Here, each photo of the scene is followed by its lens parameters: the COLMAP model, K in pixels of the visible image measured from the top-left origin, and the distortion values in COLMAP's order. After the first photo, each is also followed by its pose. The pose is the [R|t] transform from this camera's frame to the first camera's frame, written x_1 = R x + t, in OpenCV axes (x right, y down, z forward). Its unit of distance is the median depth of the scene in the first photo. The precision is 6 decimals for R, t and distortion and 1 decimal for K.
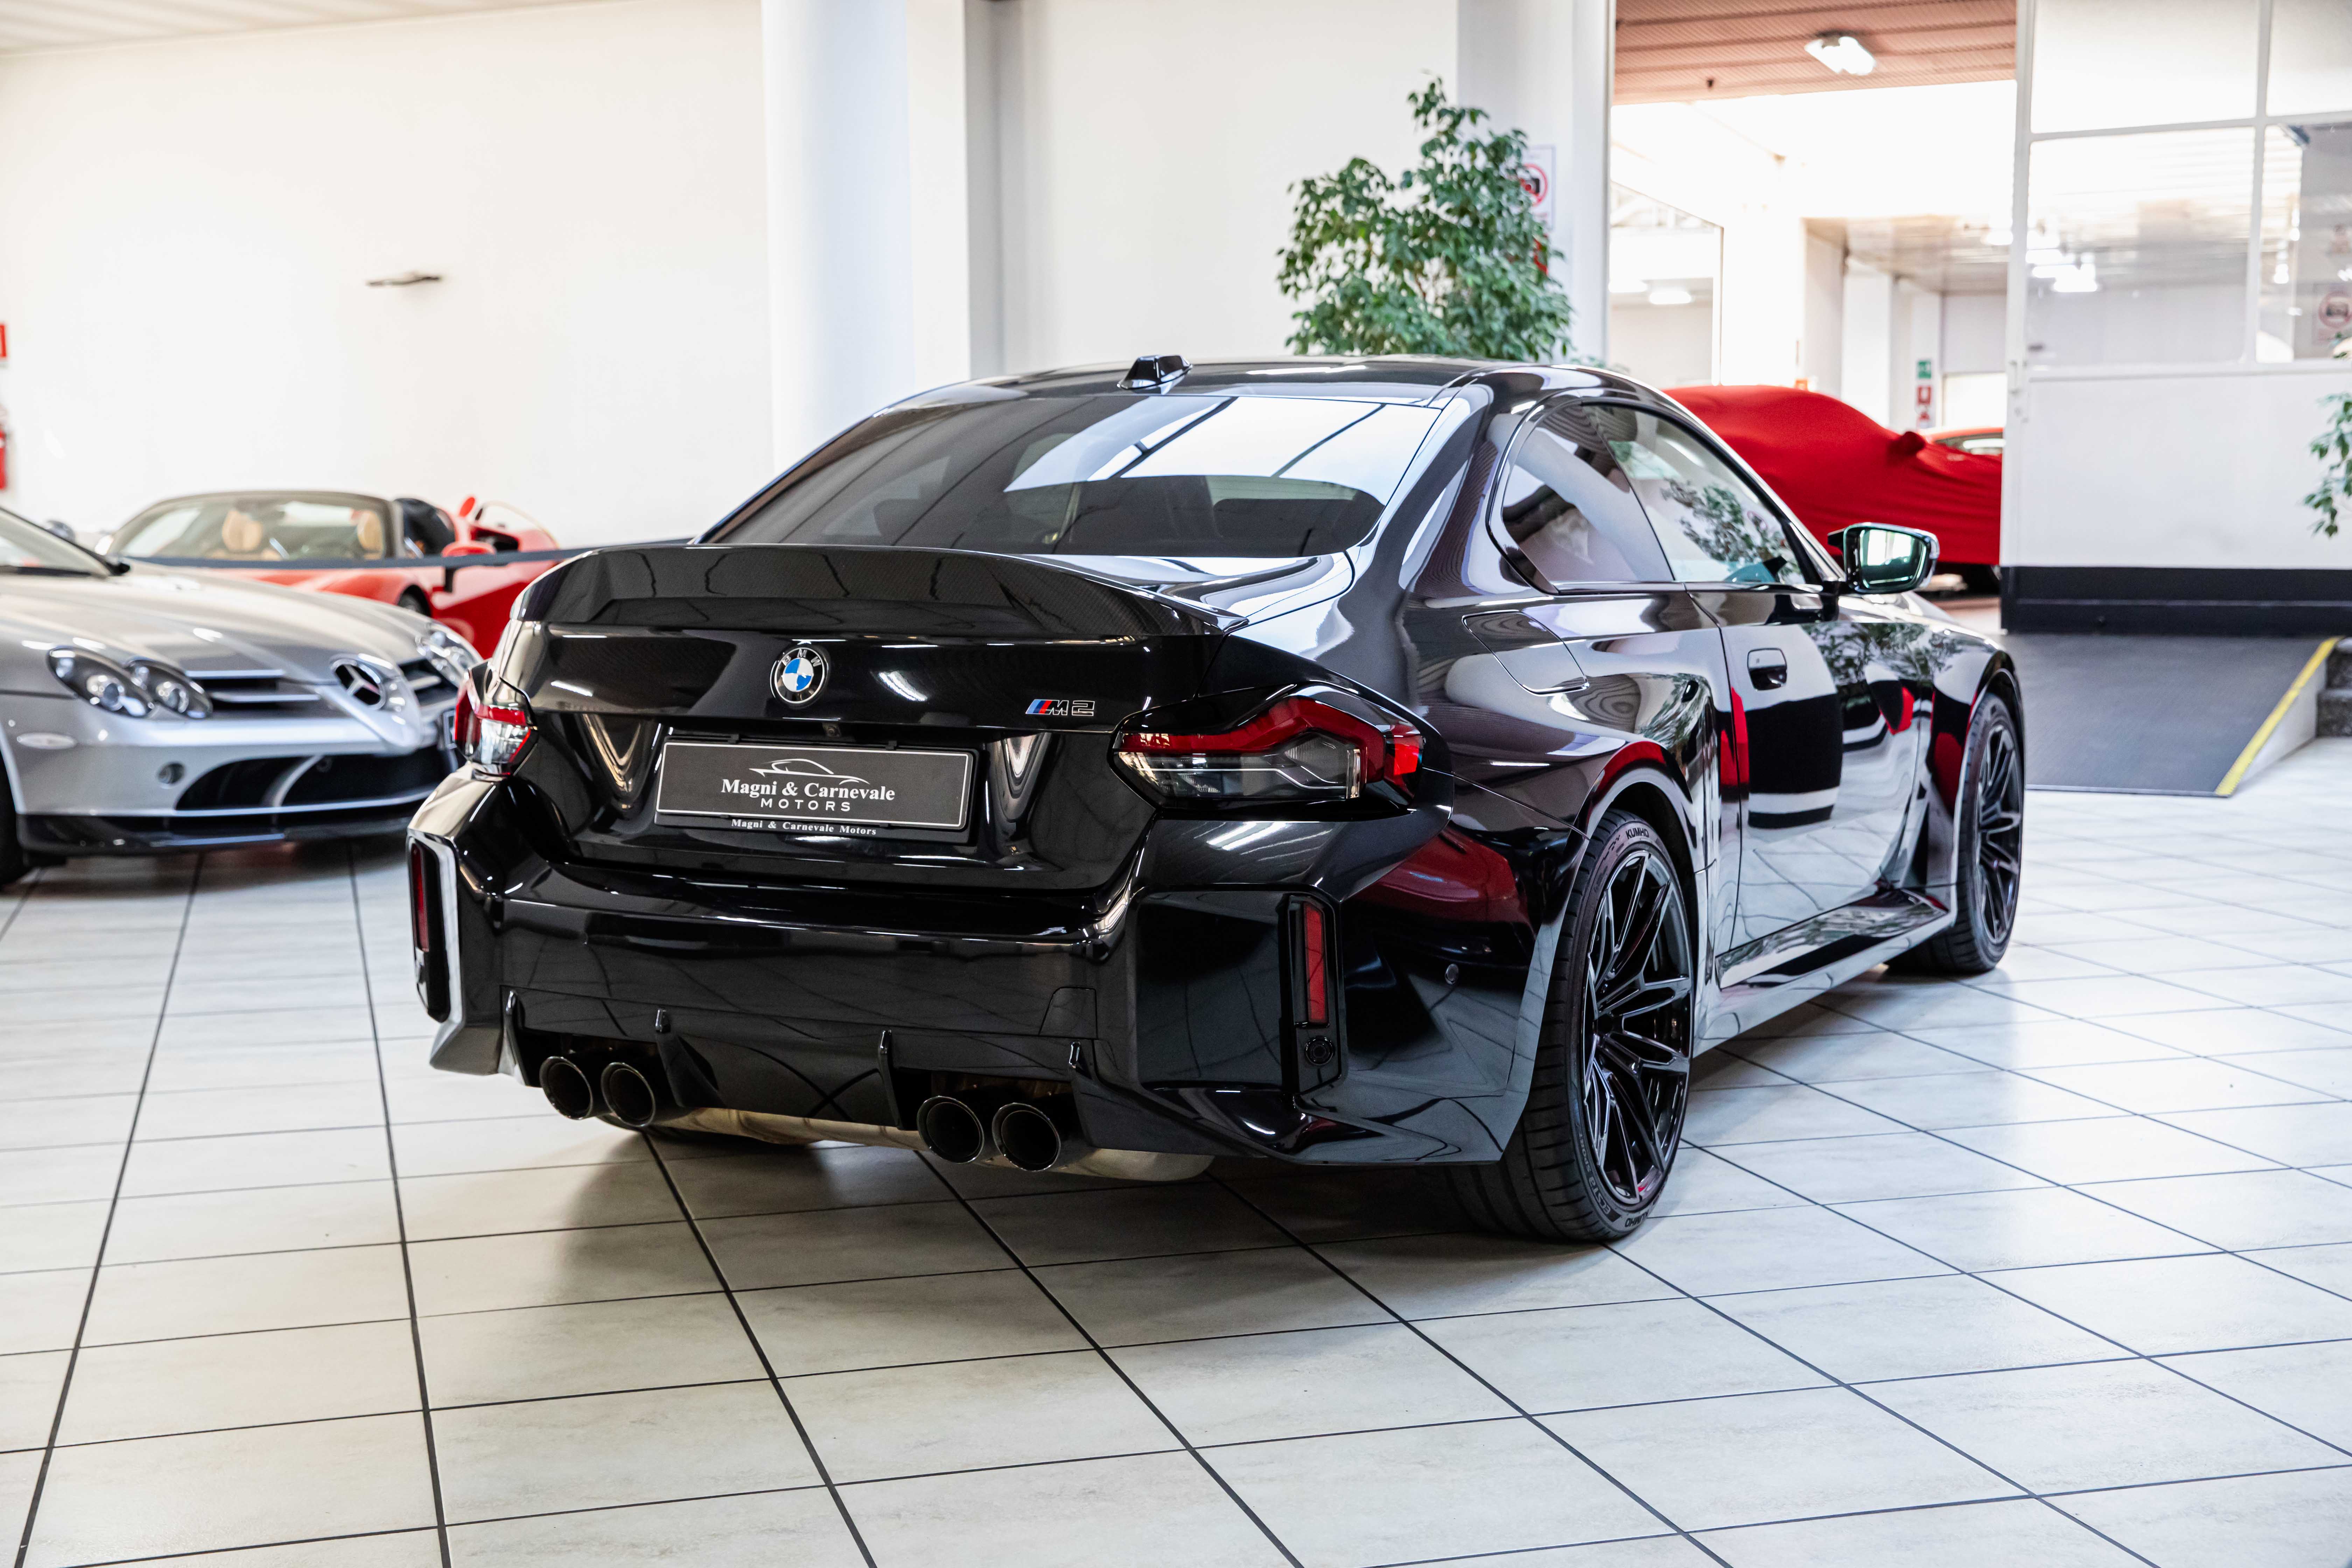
lens RADIAL K [[2949.9, 0, 1176.0], [0, 2949.9, 784.0], [0, 0, 1]] dist [0.078180, 0.014372]
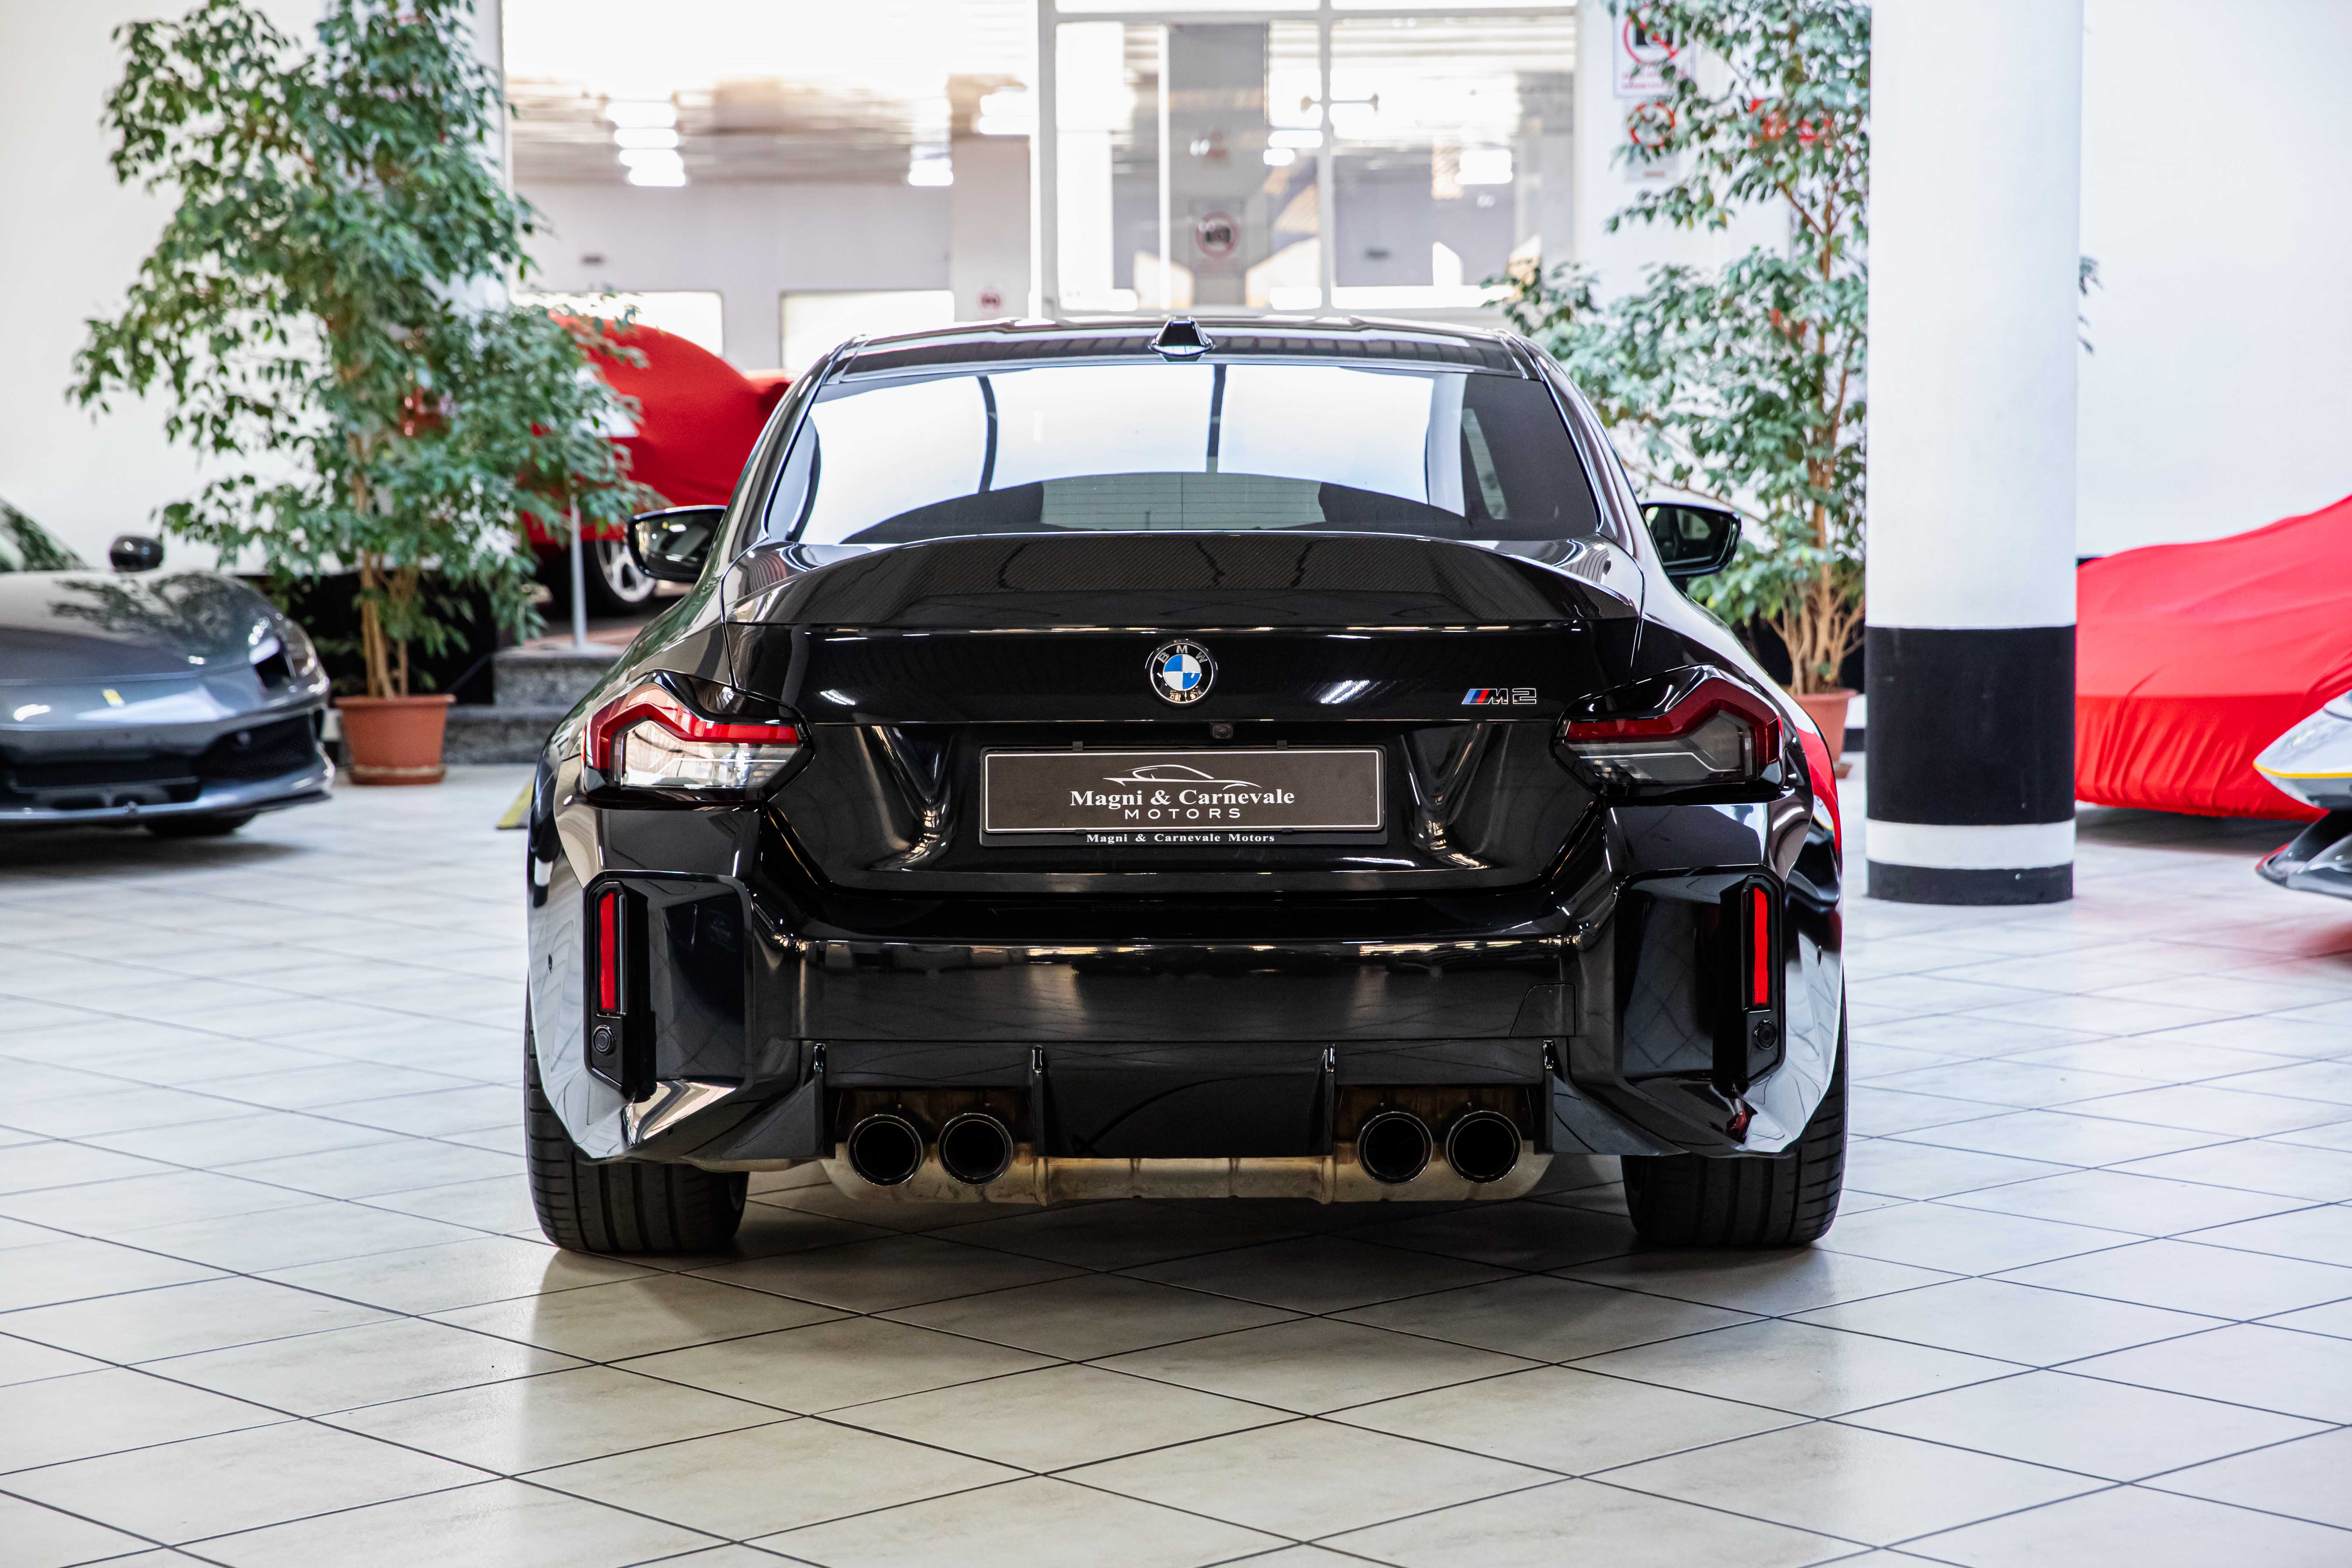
lens RADIAL K [[4385.0, 0, 1176.0], [0, 4385.0, 784.0], [0, 0, 1]] dist [0.217059, 0.107565]
pose [[0.897407, -0.036745, 0.439671, -0.725261], [0.047521, 0.998779, -0.013523, 0.016081], [-0.438638, 0.033029, 0.898057, -0.227096]]
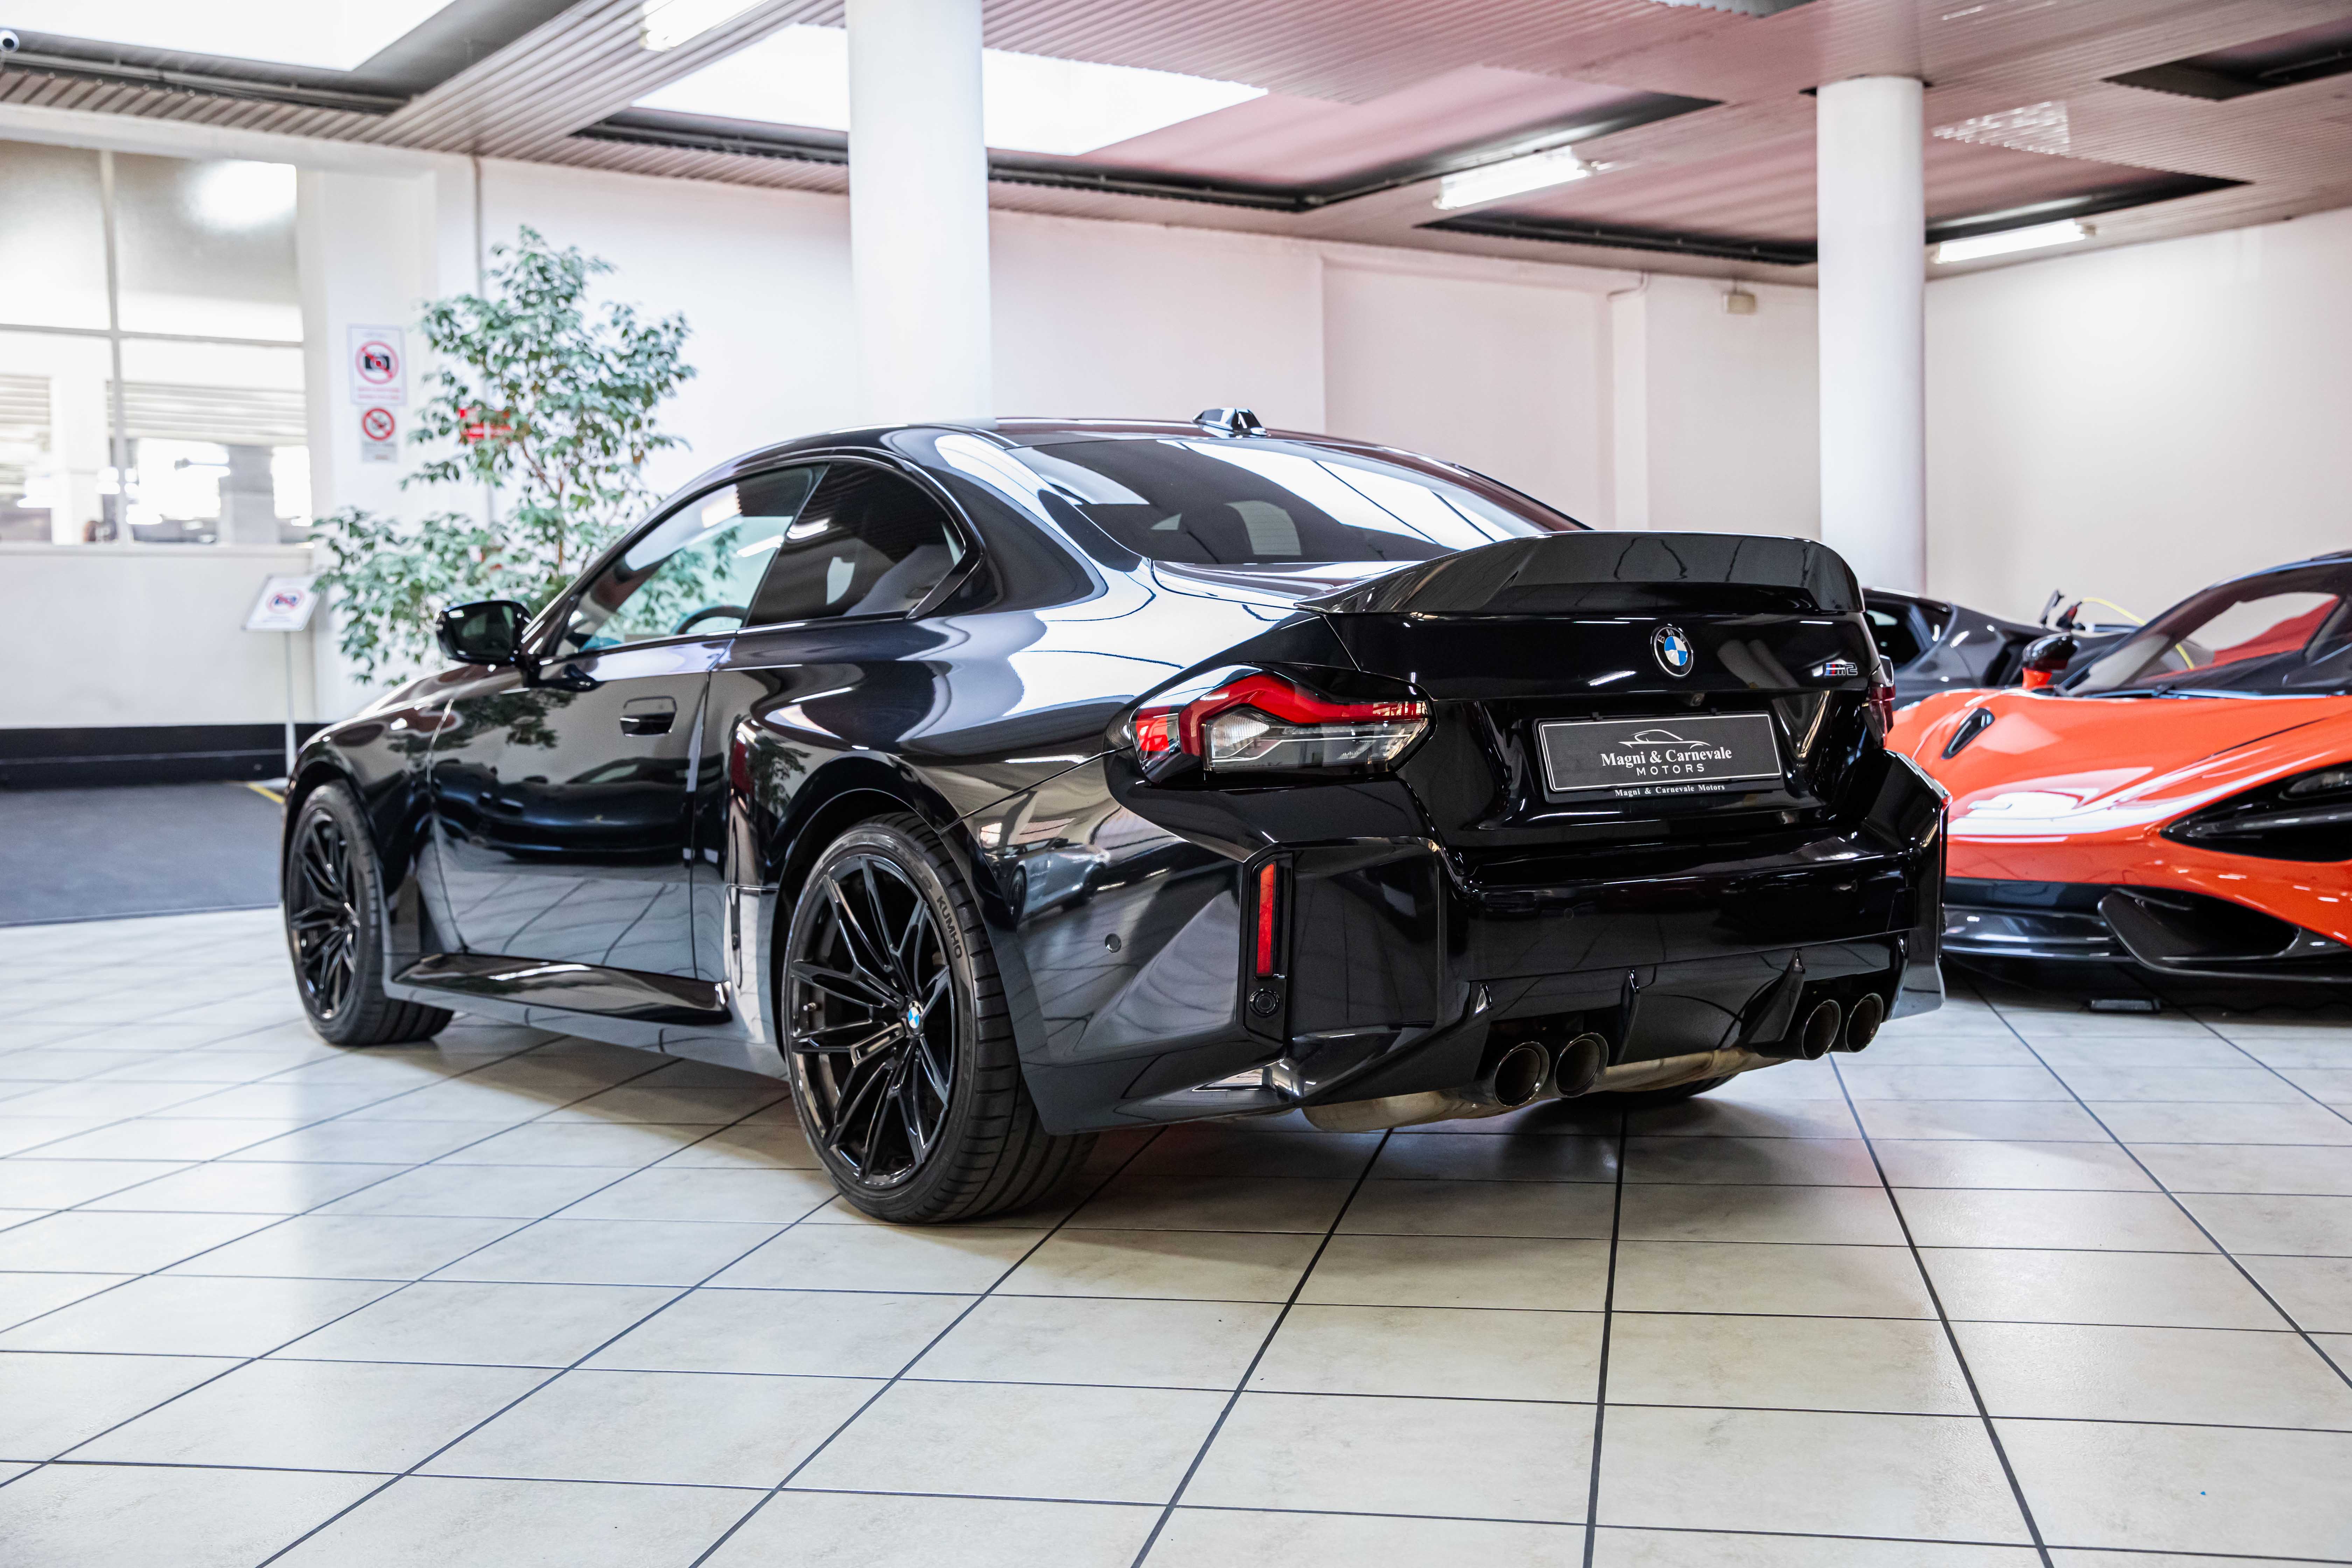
lens RADIAL K [[2521.6, 0, 1177.7], [0, 2521.6, 742.4], [0, 0, 1]] dist [0.022698, 0.023090]
pose [[0.452263, -0.027729, 0.891453, -1.045457], [0.109273, 0.993709, -0.024529, -0.000059], [-0.885165, 0.108505, 0.452448, 0.731657]]
